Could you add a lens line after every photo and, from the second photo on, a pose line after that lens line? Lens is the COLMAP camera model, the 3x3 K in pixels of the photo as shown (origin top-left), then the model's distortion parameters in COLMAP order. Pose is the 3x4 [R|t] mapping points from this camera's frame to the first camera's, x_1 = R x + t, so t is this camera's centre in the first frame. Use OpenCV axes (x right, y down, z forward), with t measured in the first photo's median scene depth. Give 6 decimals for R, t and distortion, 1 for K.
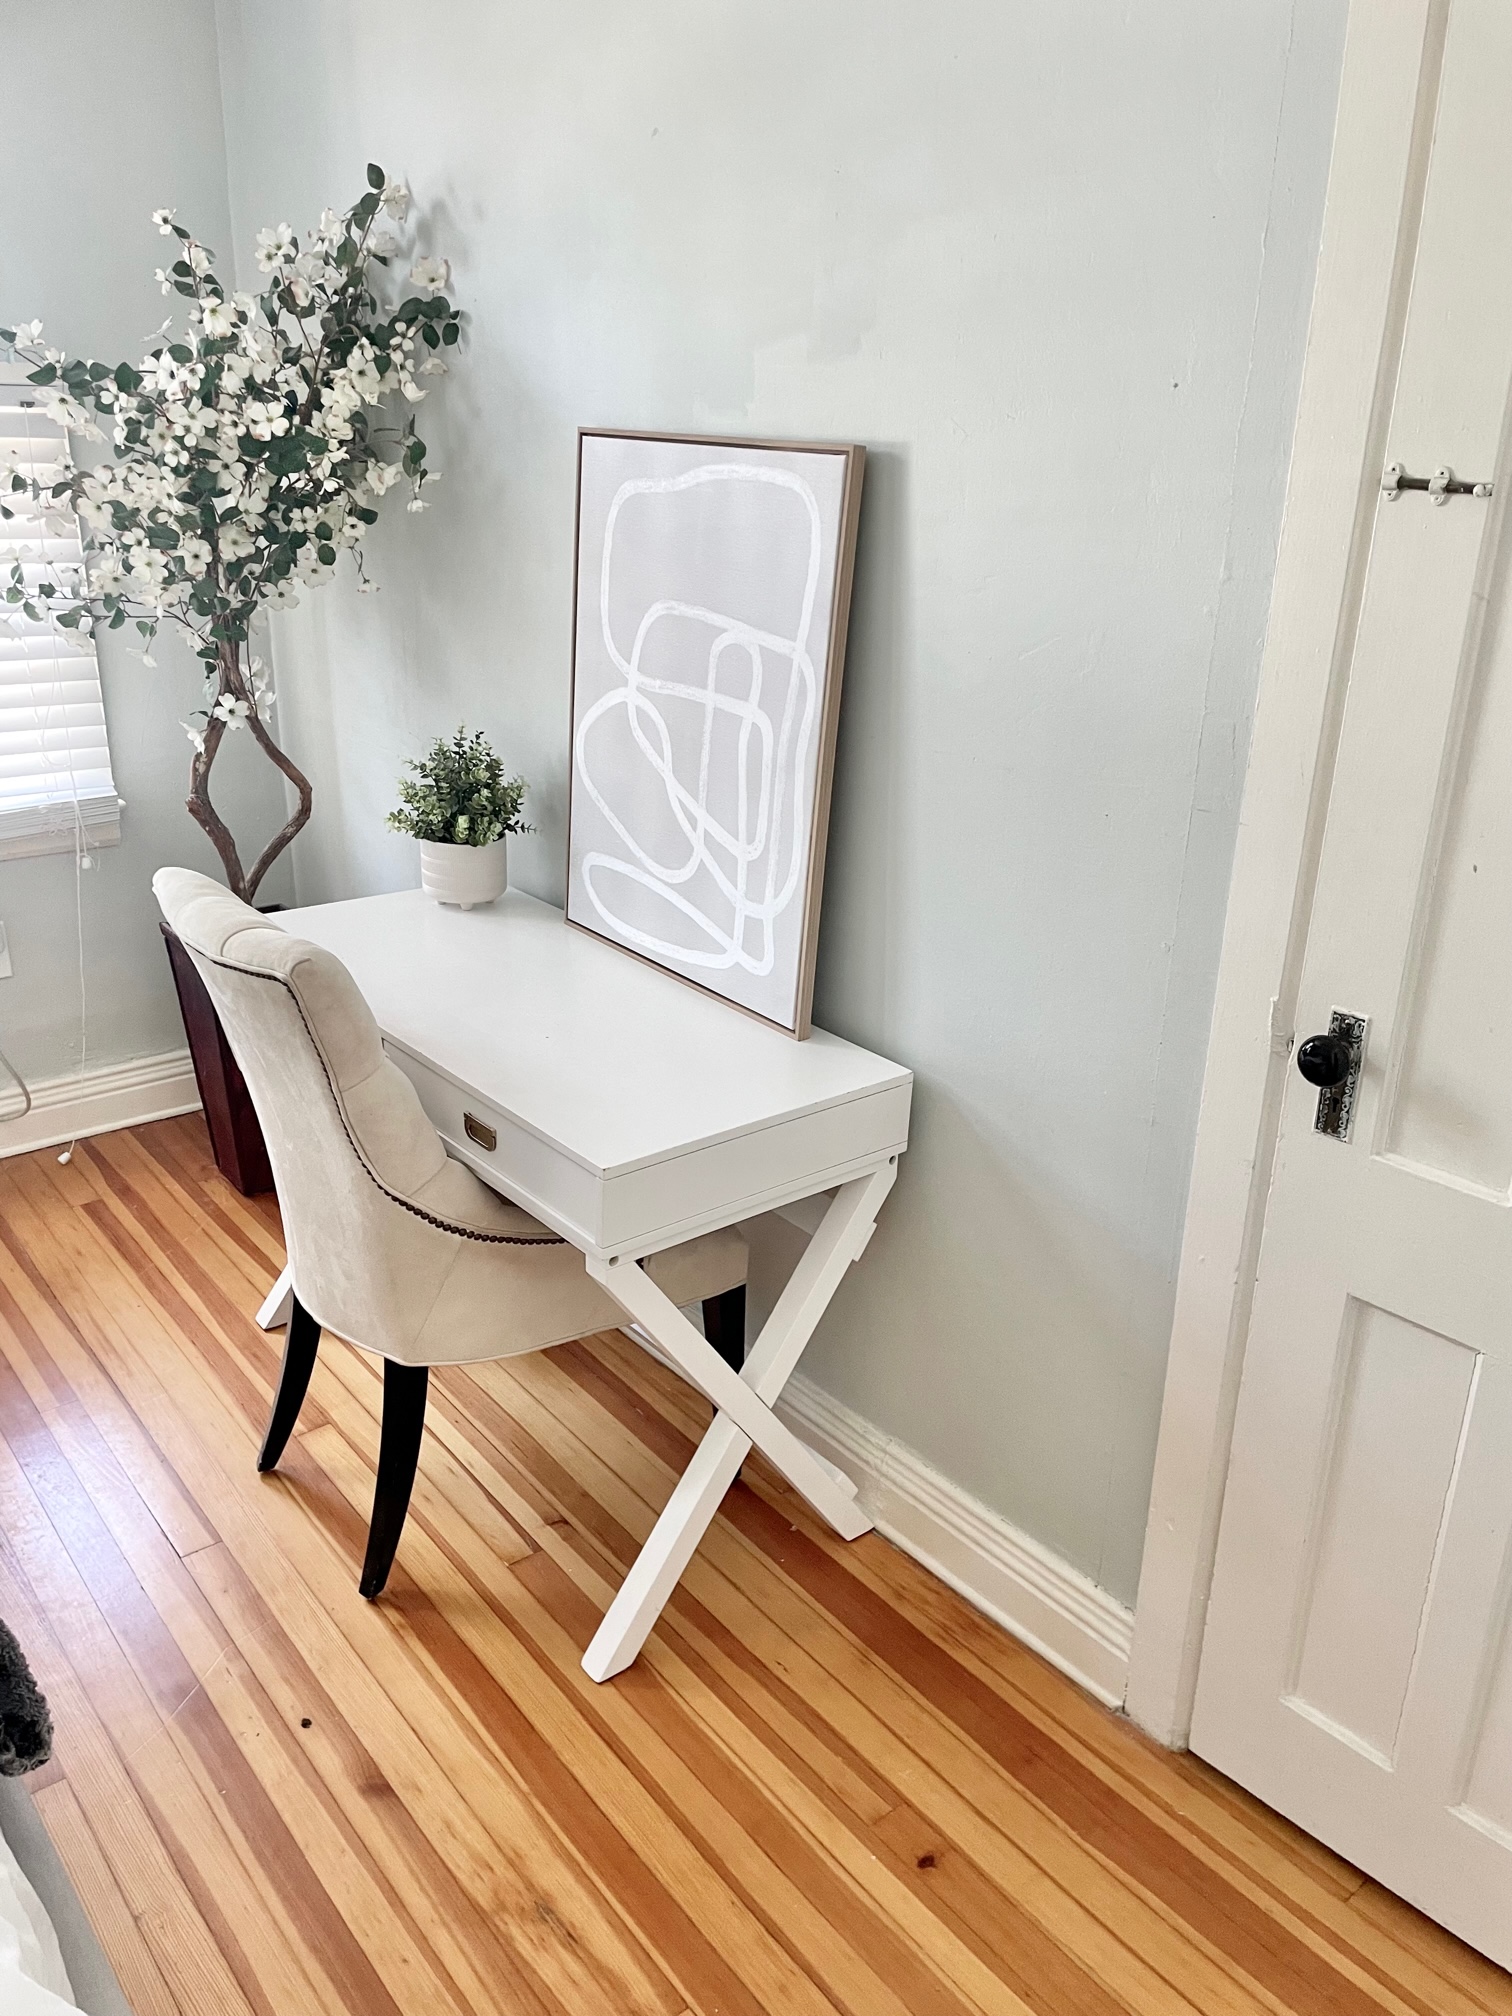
lens RADIAL K [[1516.8, 0, 758.1], [0, 1516.8, 999.6], [0, 0, 1]] dist [0.109003, -0.144818]
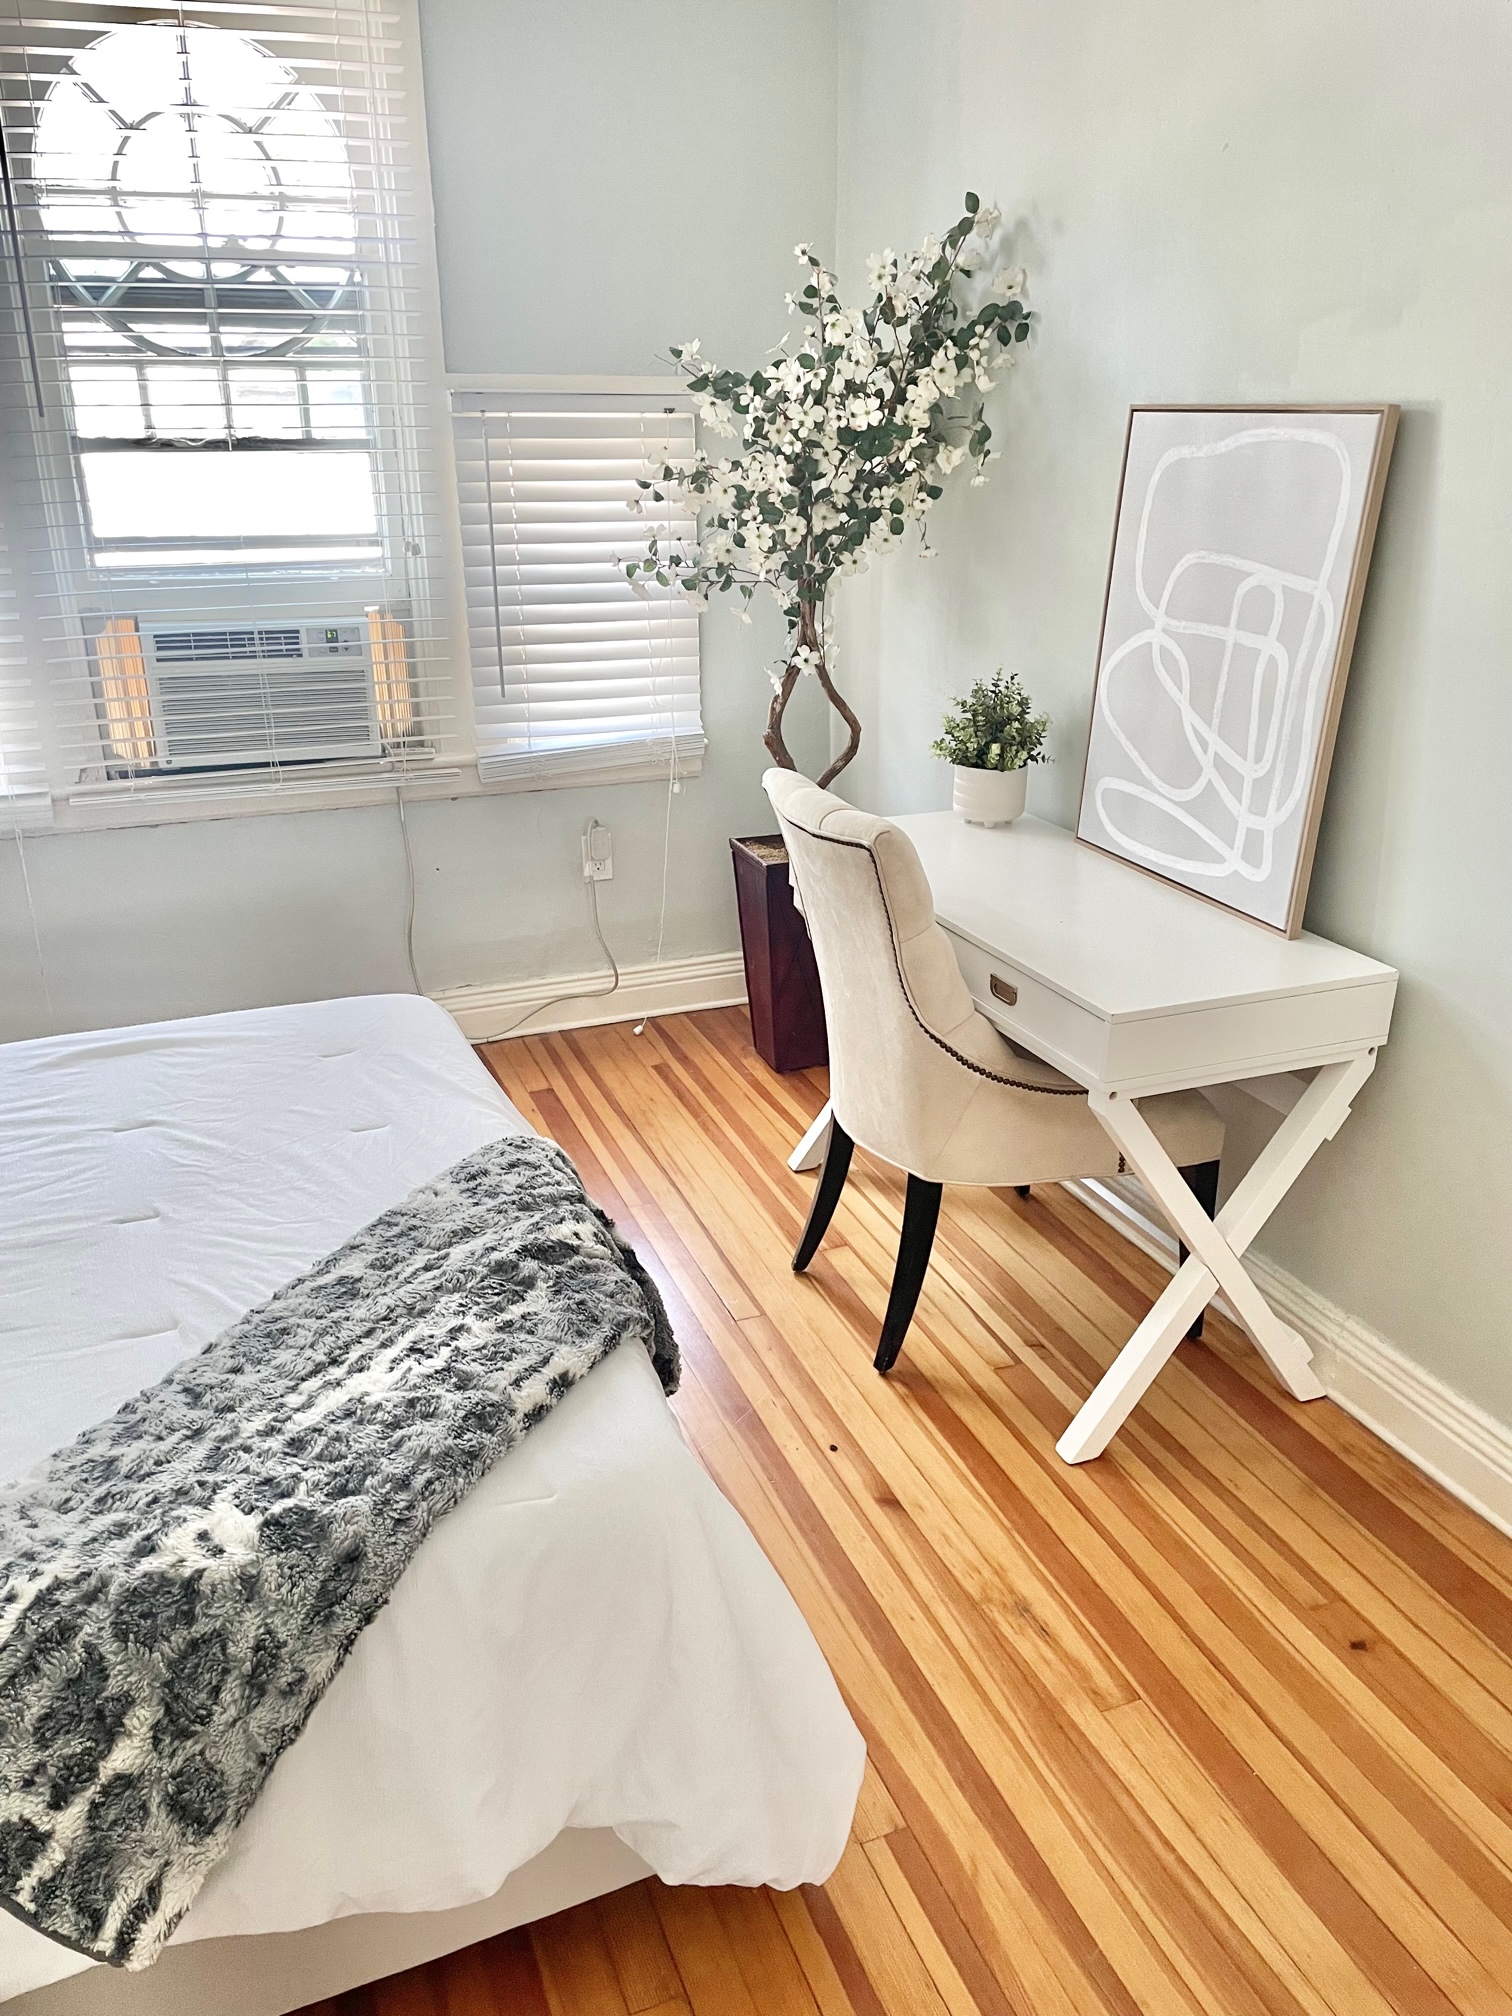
lens RADIAL K [[1516.8, 0, 758.1], [0, 1516.8, 999.6], [0, 0, 1]] dist [0.109003, -0.144818]
pose [[0.955357, 0.074498, -0.285909, -0.019264], [-0.075373, 0.997124, 0.007961, 0.085207], [0.285680, 0.013945, 0.958224, -0.184405]]
